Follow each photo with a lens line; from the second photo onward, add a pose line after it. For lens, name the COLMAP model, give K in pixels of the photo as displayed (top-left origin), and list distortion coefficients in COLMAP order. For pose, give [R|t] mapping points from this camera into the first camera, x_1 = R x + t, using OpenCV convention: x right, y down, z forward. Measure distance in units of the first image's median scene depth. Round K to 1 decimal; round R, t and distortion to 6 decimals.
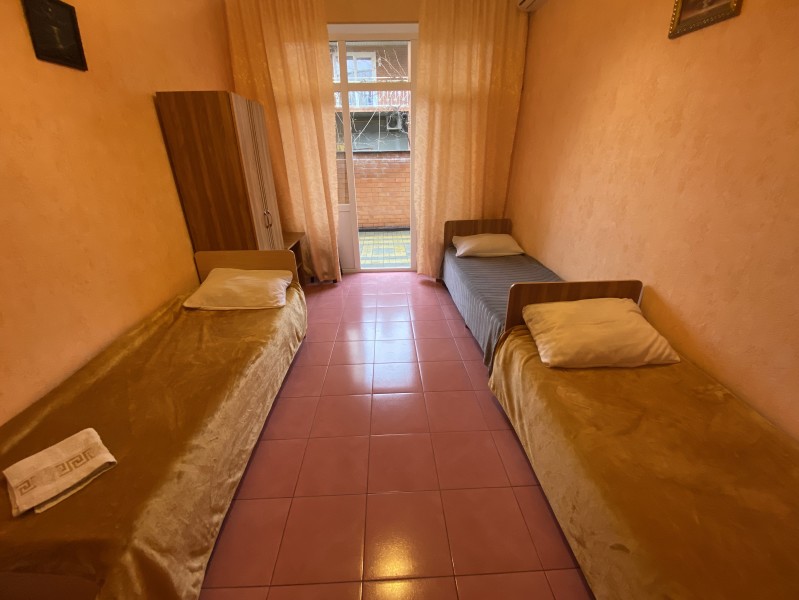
lens RADIAL K [[323.8, 0, 399.5], [0, 323.8, 300.0], [0, 0, 1]] dist [0.022140, -0.024096]
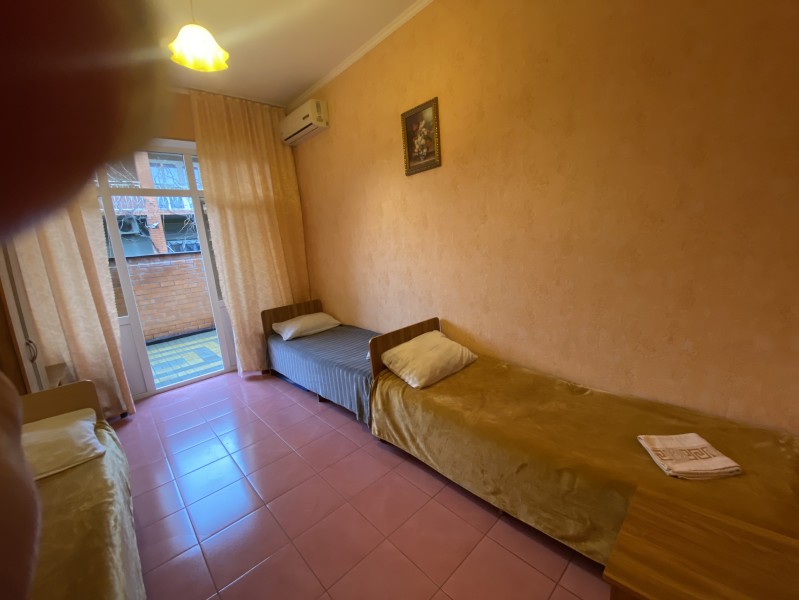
lens RADIAL K [[323.8, 0, 399.5], [0, 323.8, 300.0], [0, 0, 1]] dist [0.022140, -0.024096]
pose [[0.751556, -0.163143, 0.639177, -0.206013], [0.328210, 0.932973, -0.147784, 0.018880], [-0.572225, 0.320852, 0.754727, -0.033883]]
